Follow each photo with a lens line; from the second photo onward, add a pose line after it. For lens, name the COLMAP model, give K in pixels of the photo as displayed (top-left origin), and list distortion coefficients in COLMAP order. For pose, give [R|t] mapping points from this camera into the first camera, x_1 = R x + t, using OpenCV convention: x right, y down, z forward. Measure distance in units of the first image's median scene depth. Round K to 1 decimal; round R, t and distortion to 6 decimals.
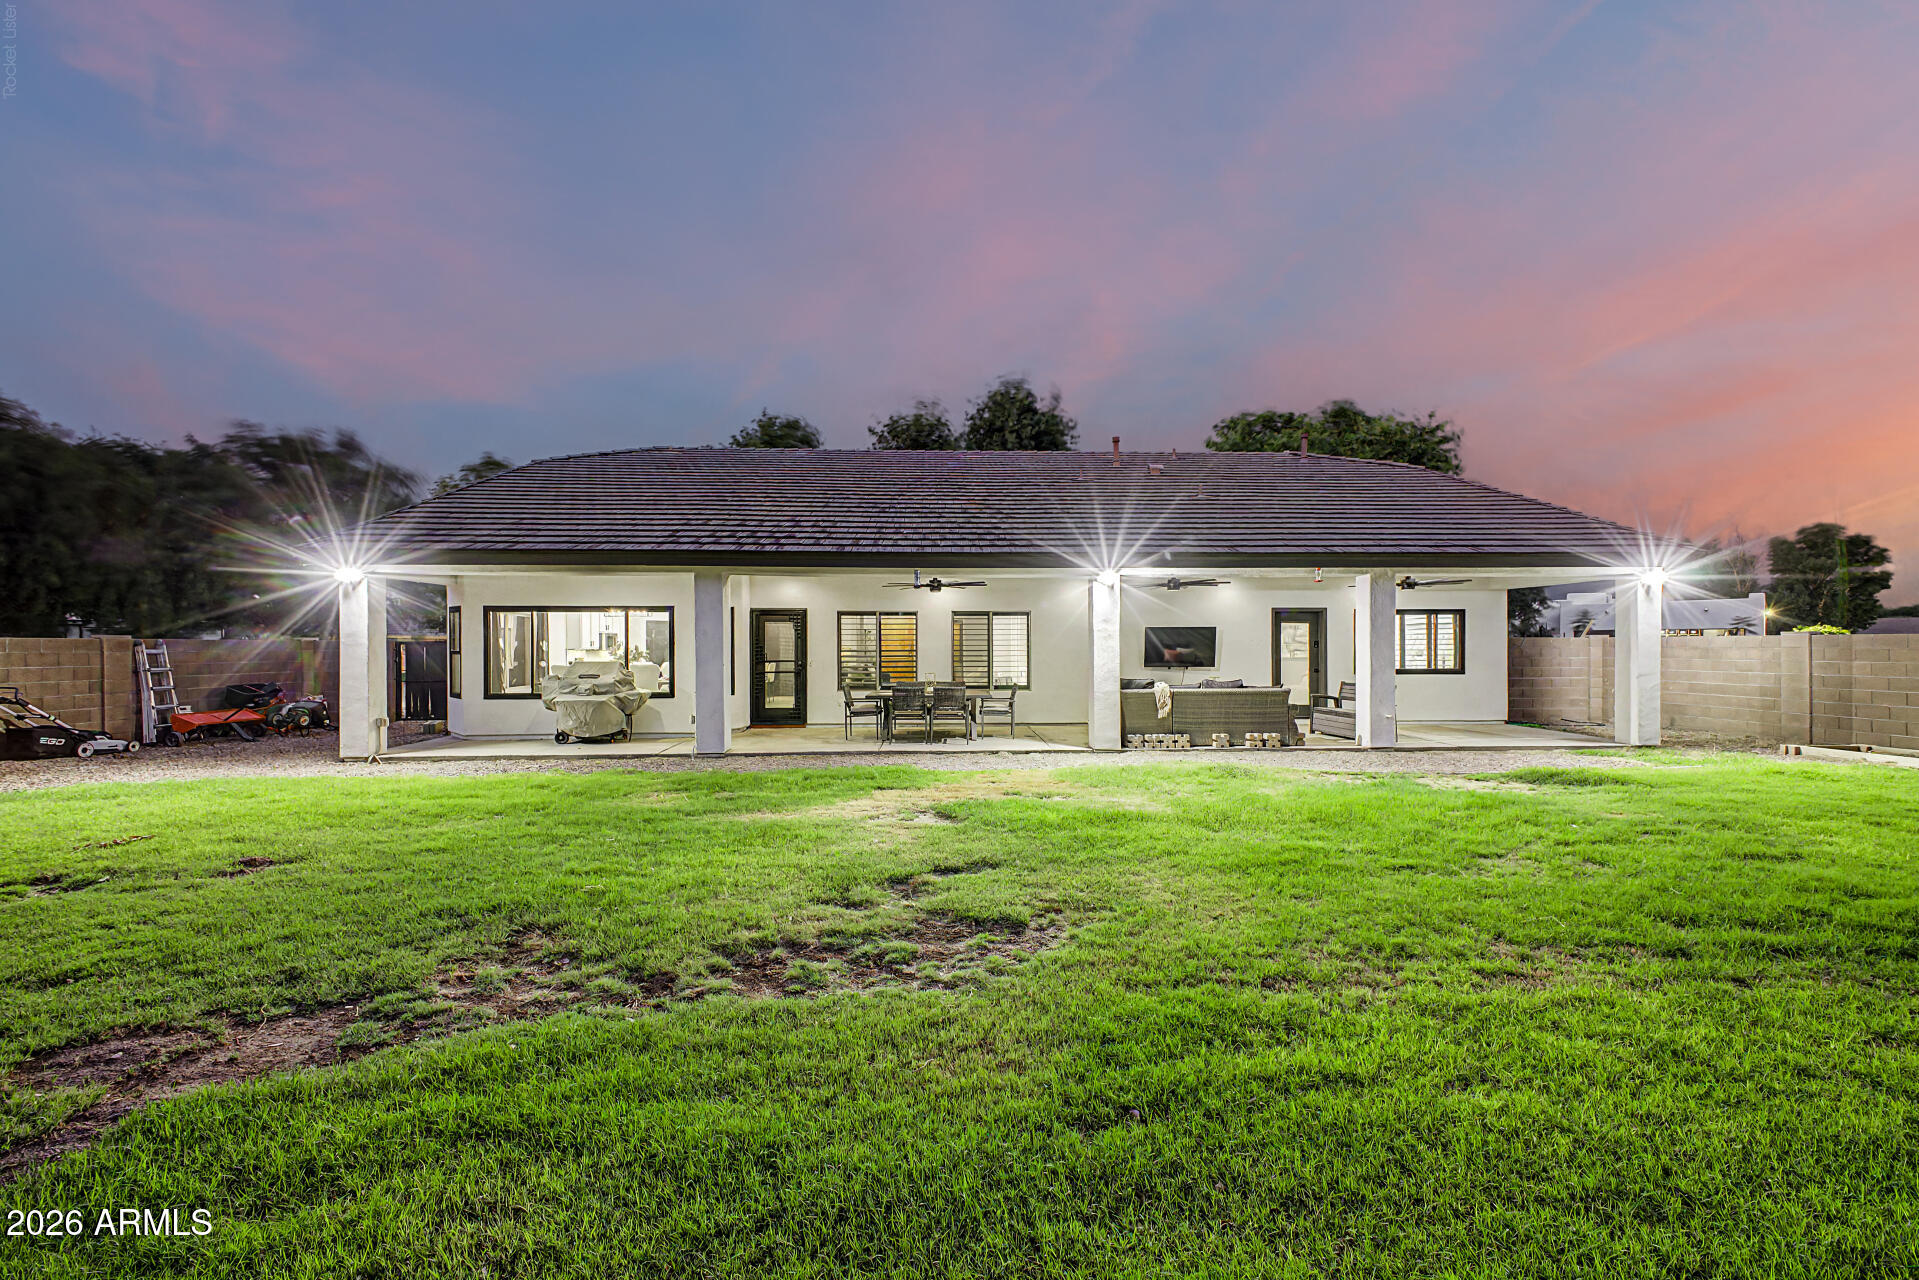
lens RADIAL K [[757.6, 0, 963.9], [0, 757.6, 646.1], [0, 0, 1]] dist [0.007428, -0.000706]
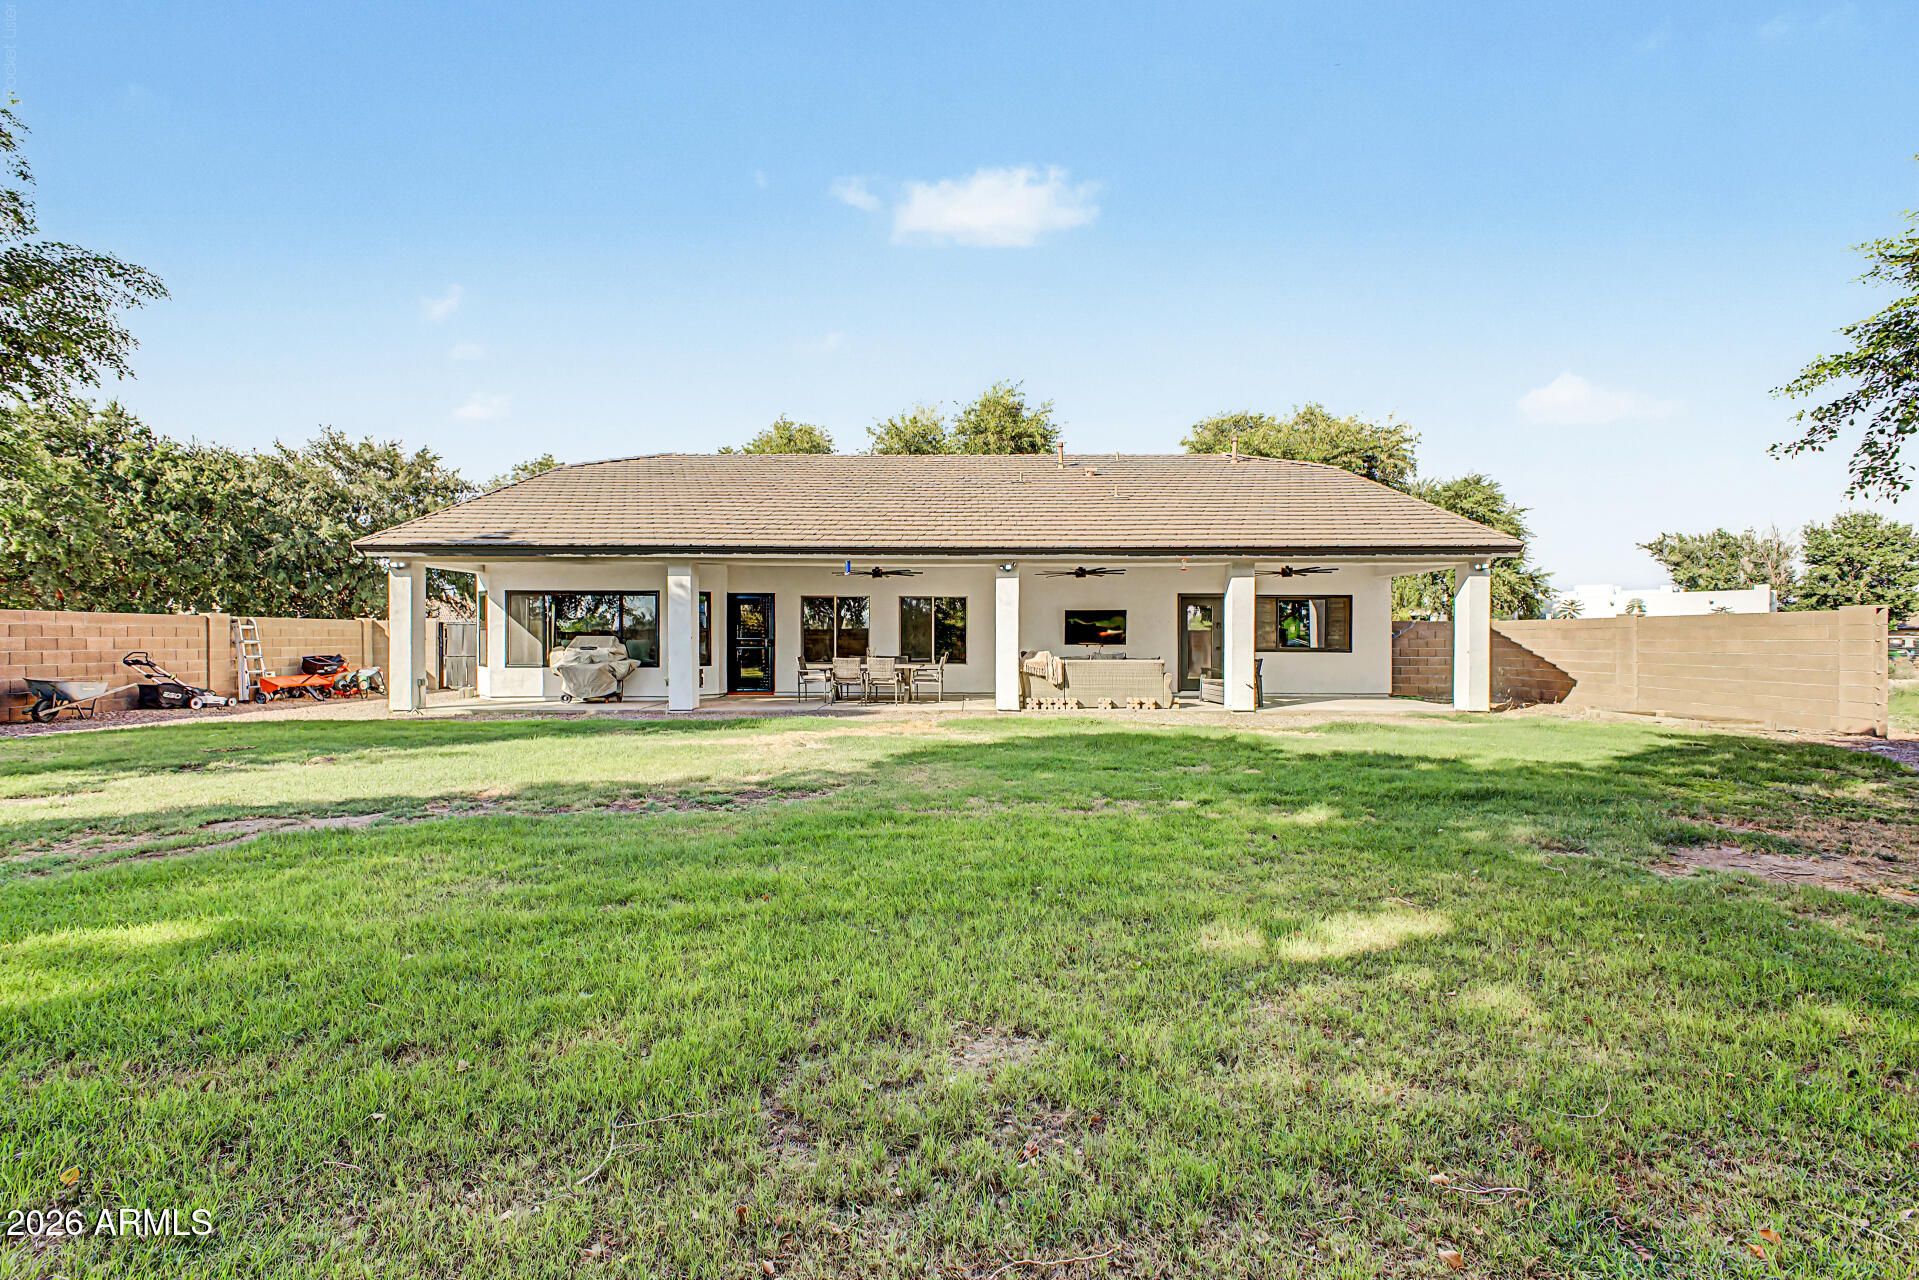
lens RADIAL K [[743.3, 0, 959.5], [0, 743.3, 640.0], [0, 0, 1]] dist [-0.000507, -0.000307]
pose [[0.998798, 0.004217, -0.048826, 0.147563], [-0.004332, 0.999988, -0.002257, 0.025439], [0.048816, 0.002466, 0.998805, -0.143263]]
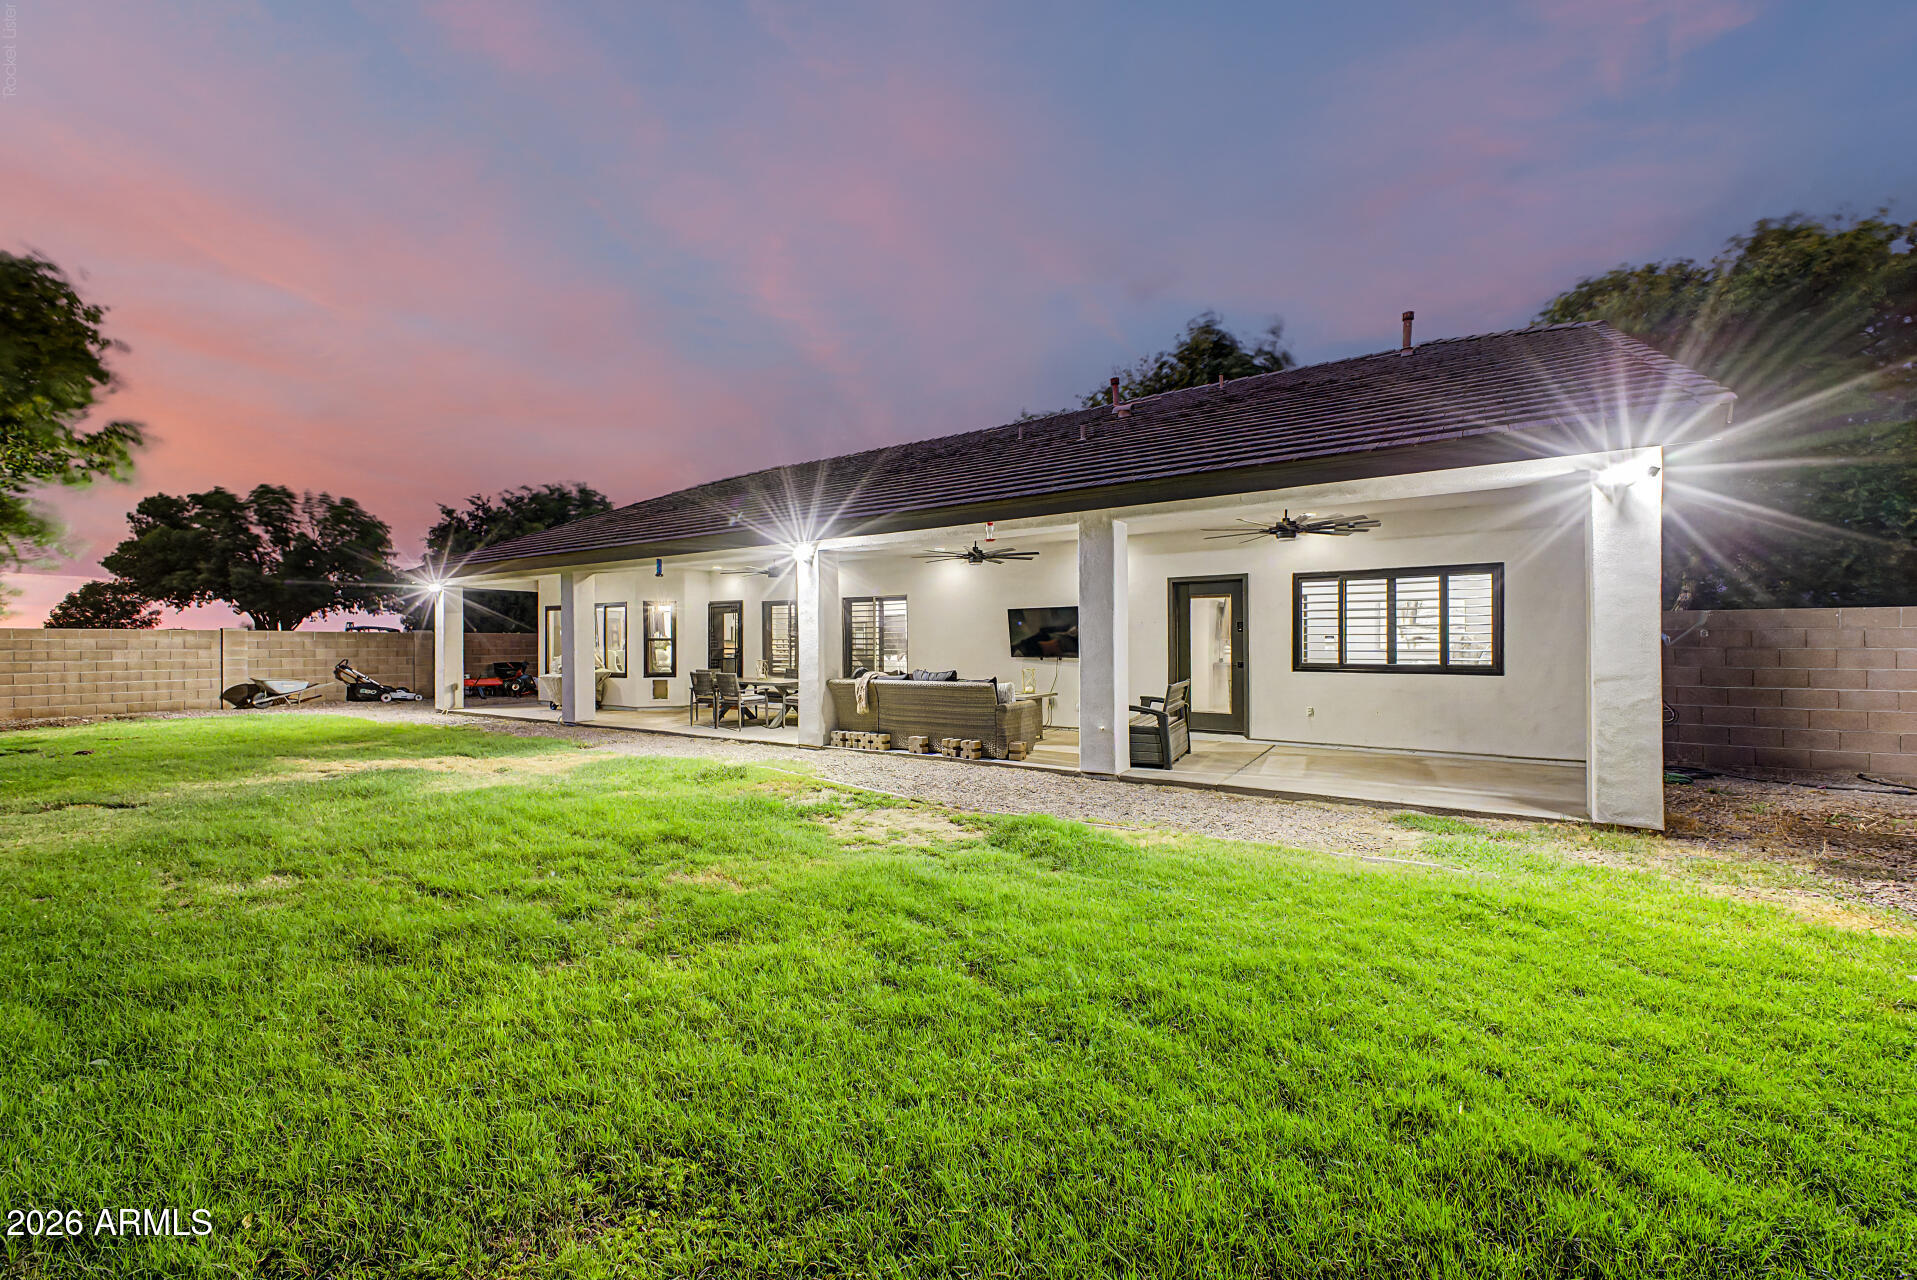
lens RADIAL K [[756.9, 0, 962.9], [0, 756.9, 646.1], [0, 0, 1]] dist [0.007428, -0.000706]
pose [[0.820065, 0.003035, -0.572262, 0.730804], [0.000588, 0.999981, 0.006146, 0.012165], [0.572270, -0.005377, 0.820048, 0.318211]]
